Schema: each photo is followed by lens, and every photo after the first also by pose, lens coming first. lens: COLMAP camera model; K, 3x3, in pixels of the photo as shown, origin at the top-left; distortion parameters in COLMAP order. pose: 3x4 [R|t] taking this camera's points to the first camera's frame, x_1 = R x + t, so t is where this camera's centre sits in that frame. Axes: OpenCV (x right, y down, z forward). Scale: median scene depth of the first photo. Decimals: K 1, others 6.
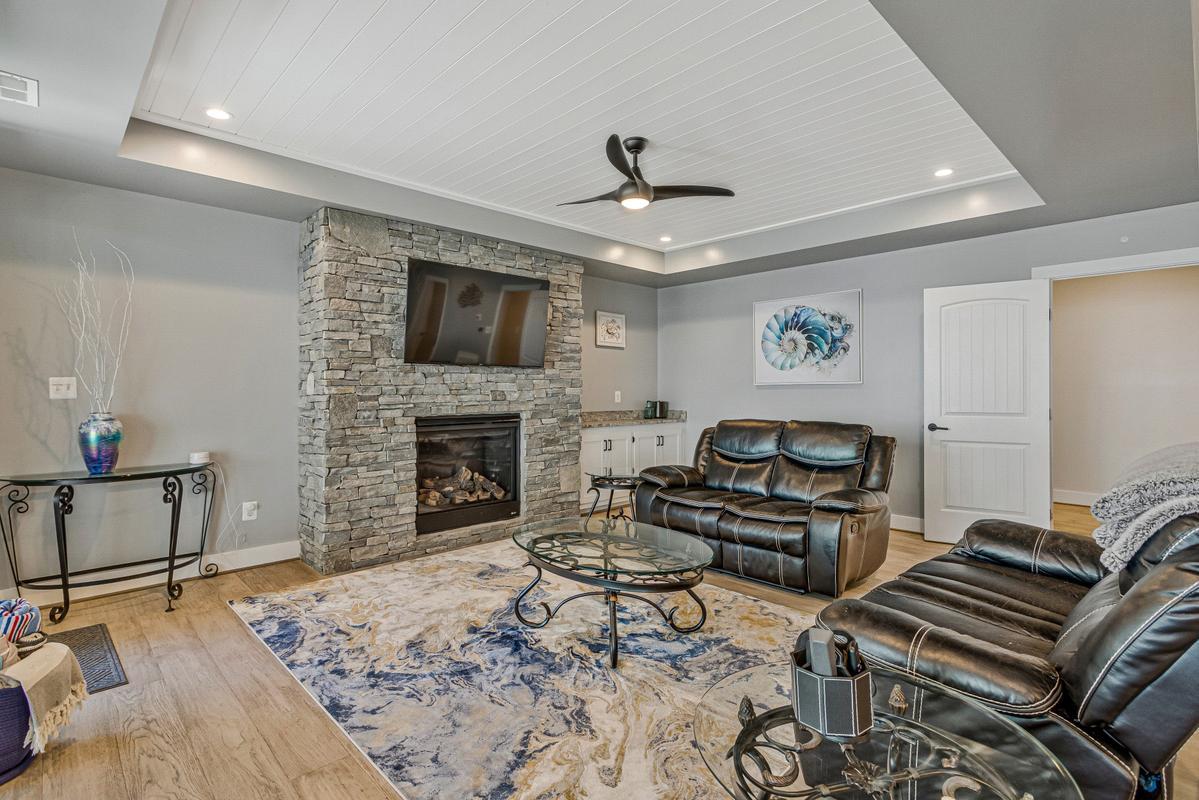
lens RADIAL K [[582.9, 0, 598.8], [0, 582.9, 395.7], [0, 0, 1]] dist [-0.001760, 0.001394]
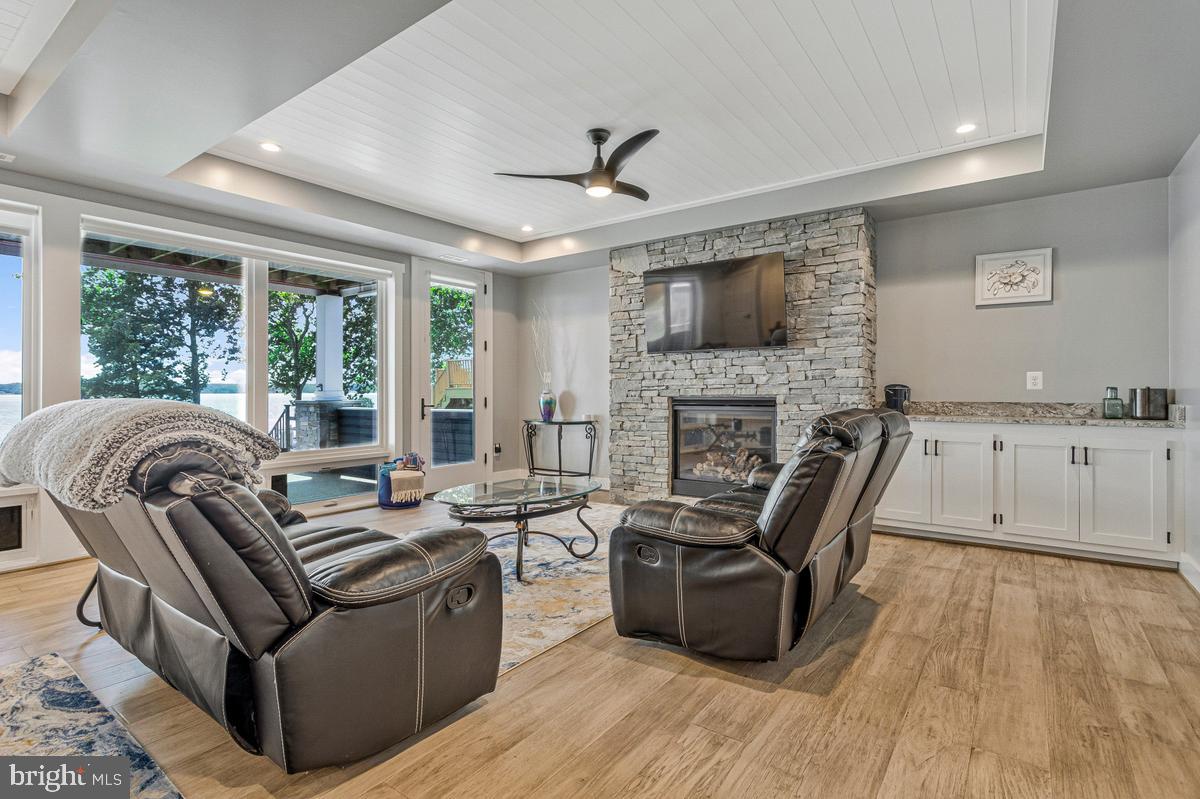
lens RADIAL K [[583.4, 0, 601.7], [0, 583.4, 394.1], [0, 0, 1]] dist [-0.001760, 0.001394]
pose [[0.179123, 0.005806, -0.983810, 0.838837], [-0.006409, 0.999968, 0.004735, 0.024724], [0.983806, 0.005457, 0.179154, 0.620642]]
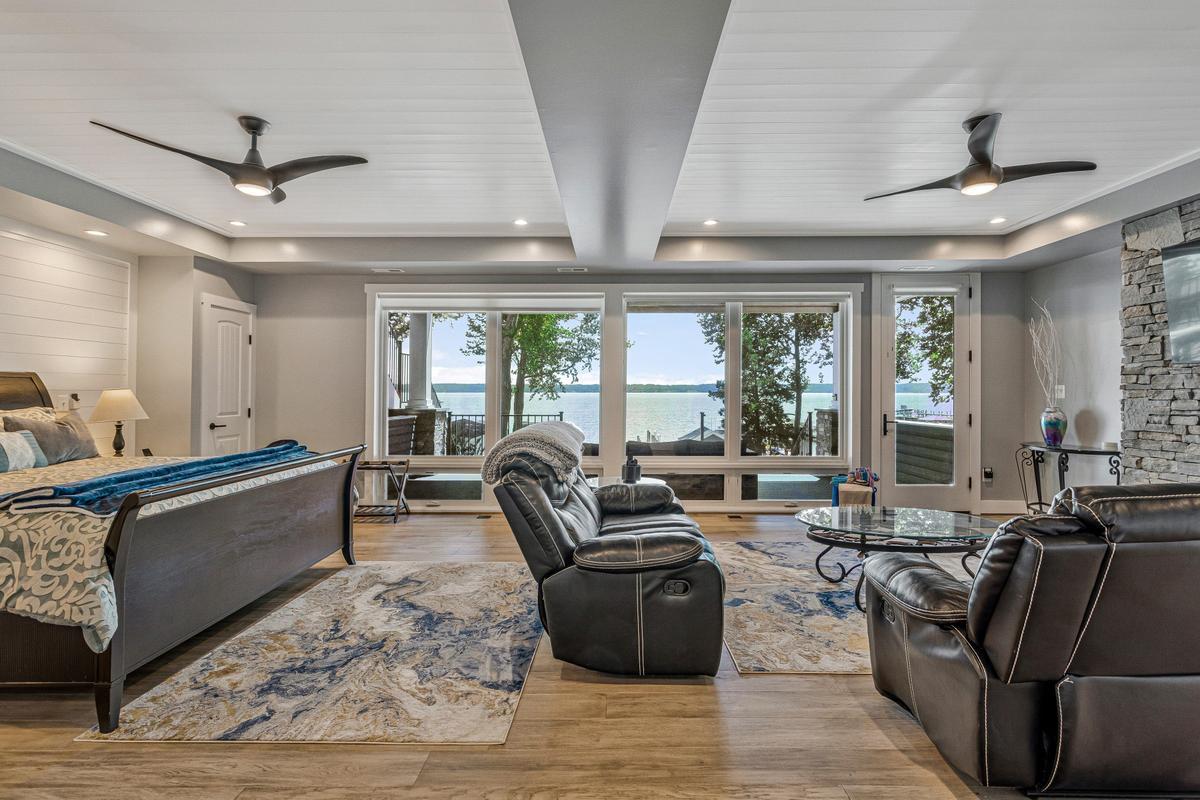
lens RADIAL K [[583.4, 0, 605.2], [0, 583.4, 388.1], [0, 0, 1]] dist [-0.001760, 0.001394]
pose [[-0.700366, -0.003145, -0.713777, 0.844901], [-0.007212, 0.999970, 0.002671, -0.014168], [0.713747, 0.007018, -0.700368, 0.928493]]
